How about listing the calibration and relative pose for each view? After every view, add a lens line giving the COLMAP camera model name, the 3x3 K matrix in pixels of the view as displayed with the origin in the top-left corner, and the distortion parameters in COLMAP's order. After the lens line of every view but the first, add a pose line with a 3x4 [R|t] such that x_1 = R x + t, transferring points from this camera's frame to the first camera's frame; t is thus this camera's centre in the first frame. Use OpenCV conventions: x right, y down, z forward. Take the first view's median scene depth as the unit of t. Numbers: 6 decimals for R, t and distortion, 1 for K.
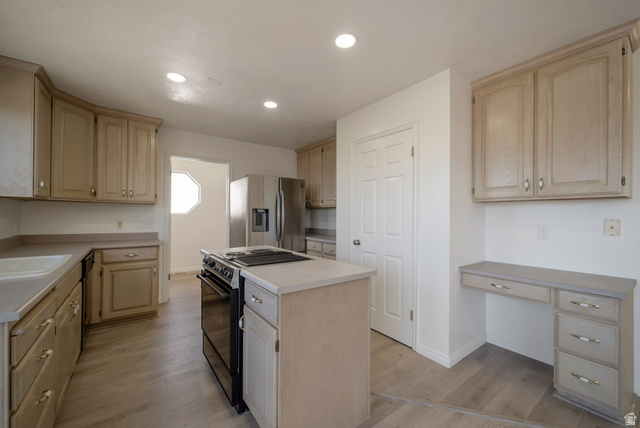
lens RADIAL K [[257.9, 0, 319.4], [0, 257.9, 214.4], [0, 0, 1]] dist [-0.004352, -0.001022]
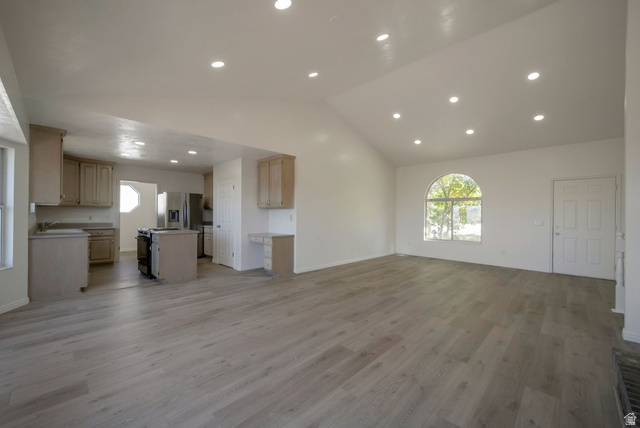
lens RADIAL K [[257.9, 0, 320.8], [0, 257.9, 213.2], [0, 0, 1]] dist [-0.004352, -0.001022]
pose [[0.985458, 0.003183, 0.169889, 0.590156], [-0.003775, 0.999988, 0.003159, -0.009319], [-0.169877, -0.003755, 0.985458, -1.193998]]
